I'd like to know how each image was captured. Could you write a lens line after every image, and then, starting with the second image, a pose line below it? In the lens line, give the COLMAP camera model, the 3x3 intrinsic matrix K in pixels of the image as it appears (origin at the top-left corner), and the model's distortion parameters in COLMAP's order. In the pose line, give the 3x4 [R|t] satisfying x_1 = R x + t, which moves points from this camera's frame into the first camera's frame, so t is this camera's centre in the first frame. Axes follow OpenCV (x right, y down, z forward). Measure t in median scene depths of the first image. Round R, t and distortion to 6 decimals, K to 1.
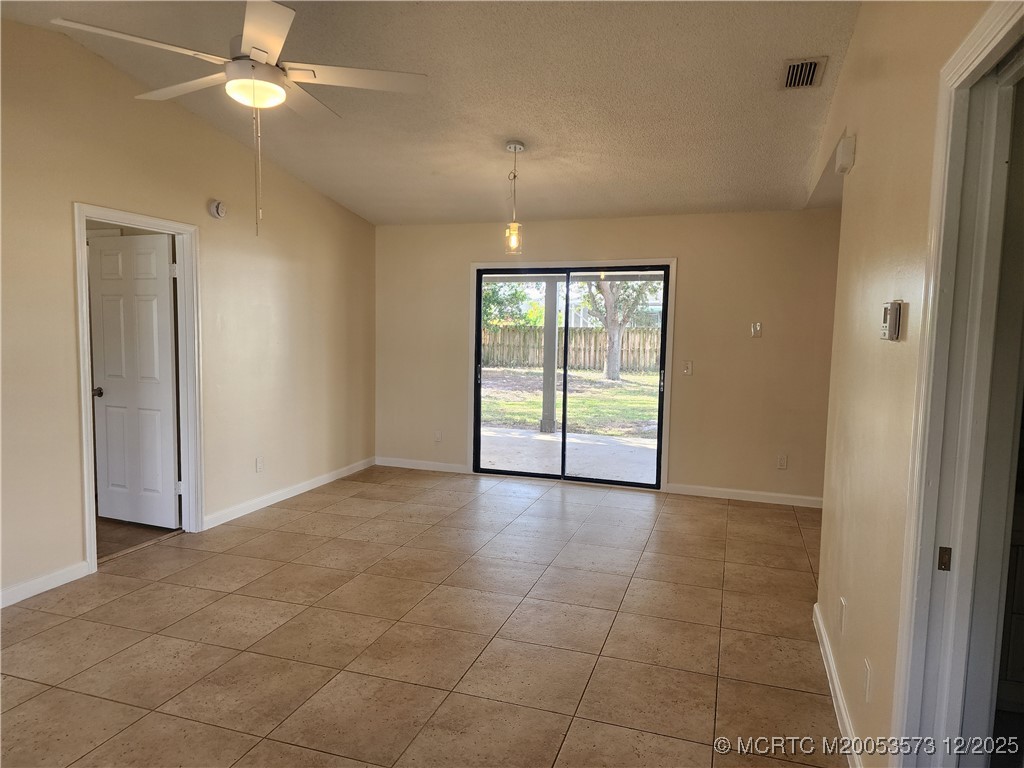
lens RADIAL K [[688.8, 0, 506.2], [0, 688.8, 378.5], [0, 0, 1]] dist [0.061590, -0.036888]
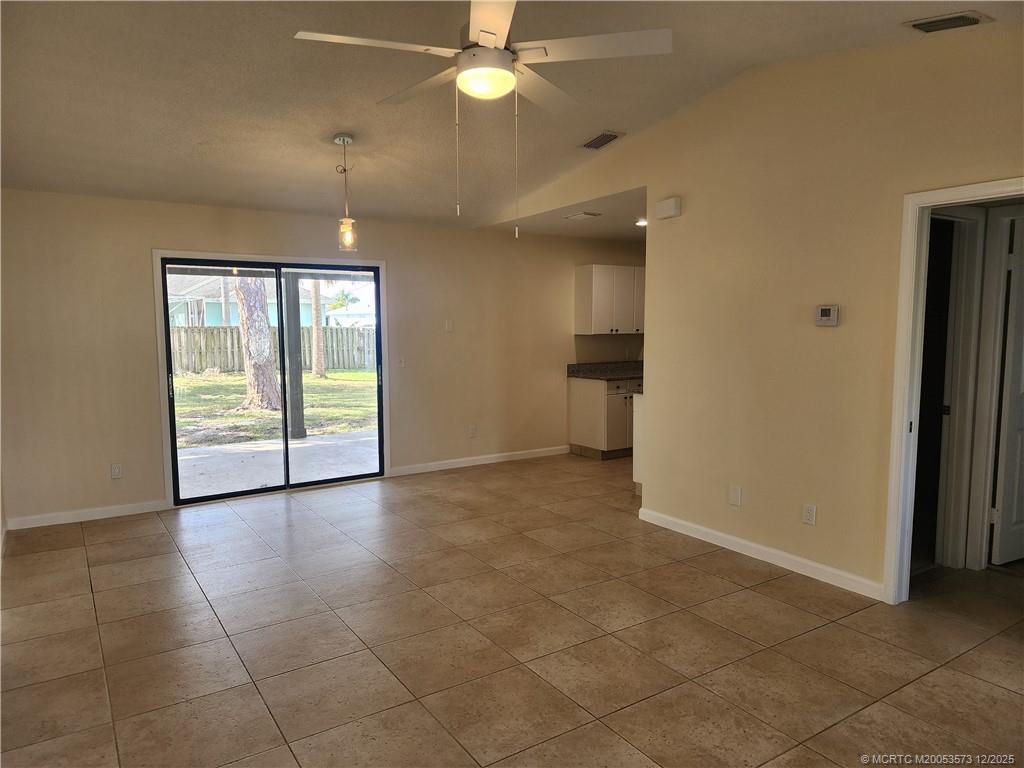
lens RADIAL K [[688.8, 0, 511.4], [0, 688.8, 387.0], [0, 0, 1]] dist [0.061590, -0.036888]
pose [[0.610994, -0.094288, 0.786000, -0.558874], [0.081222, 0.995108, 0.056235, -0.024619], [-0.787458, 0.029481, 0.615663, 0.206251]]
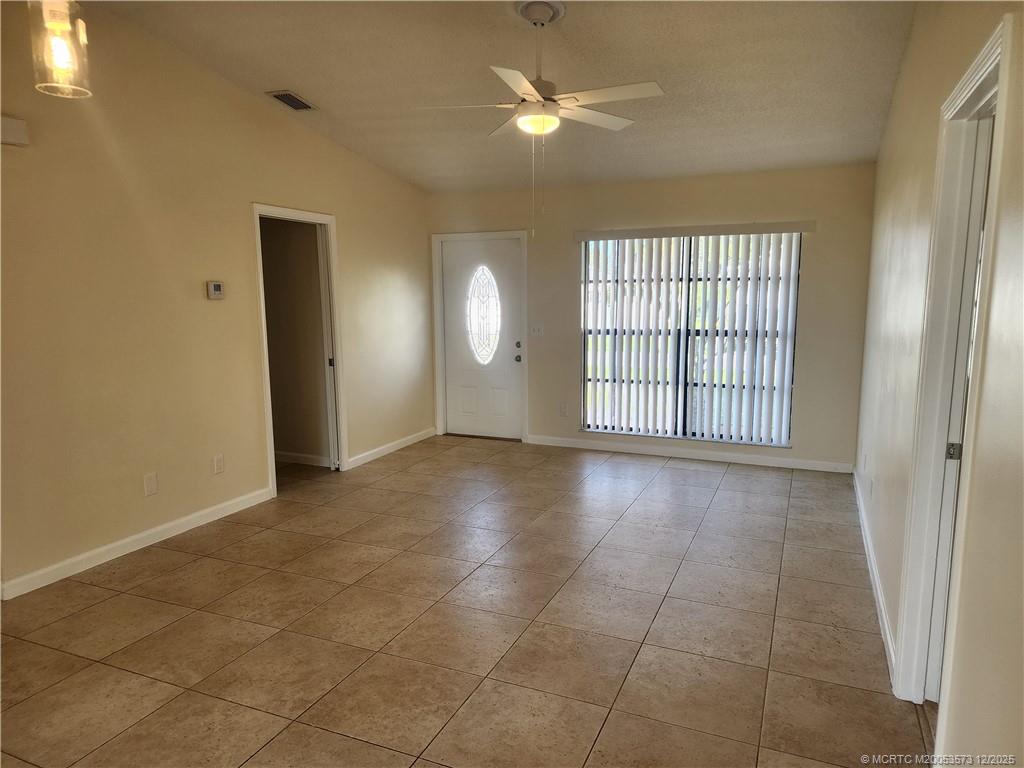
lens RADIAL K [[688.8, 0, 509.0], [0, 688.8, 385.3], [0, 0, 1]] dist [0.061590, -0.036888]
pose [[-0.996152, -0.021014, 0.085082, -0.214283], [-0.001412, 0.974550, 0.224167, -0.108275], [-0.087627, 0.223185, -0.970830, 1.202796]]
